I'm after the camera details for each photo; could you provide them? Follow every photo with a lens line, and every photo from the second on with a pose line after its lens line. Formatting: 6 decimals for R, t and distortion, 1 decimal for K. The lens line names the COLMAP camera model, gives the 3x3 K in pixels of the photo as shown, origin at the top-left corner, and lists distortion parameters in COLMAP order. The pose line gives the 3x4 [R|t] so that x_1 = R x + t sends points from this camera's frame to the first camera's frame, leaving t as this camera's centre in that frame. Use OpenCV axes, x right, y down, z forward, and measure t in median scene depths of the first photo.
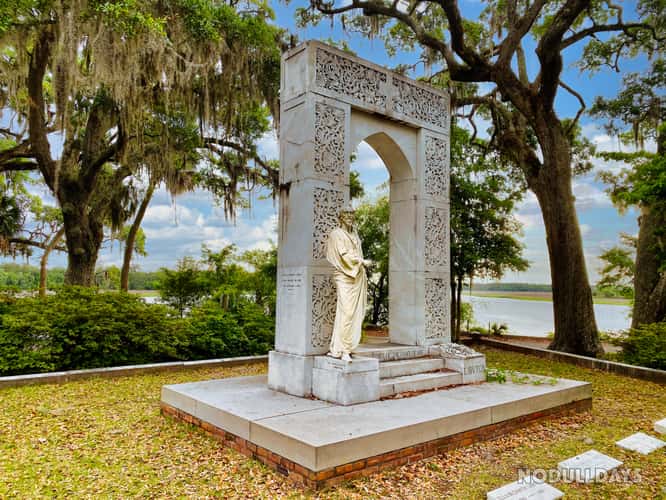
lens RADIAL K [[512.8, 0, 332.3], [0, 512.8, 249.2], [0, 0, 1]] dist [0.005476, -0.001492]
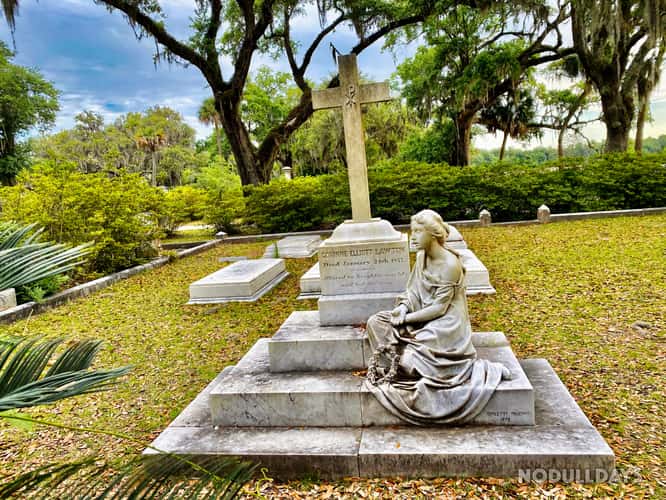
lens RADIAL K [[512.8, 0, 332.3], [0, 512.8, 250.2], [0, 0, 1]] dist [0.005476, -0.001492]
pose [[0.648380, 0.031562, -0.760662, 0.007865], [0.151264, 0.973880, 0.169345, -0.012097], [0.746138, -0.224861, 0.626670, -0.290145]]
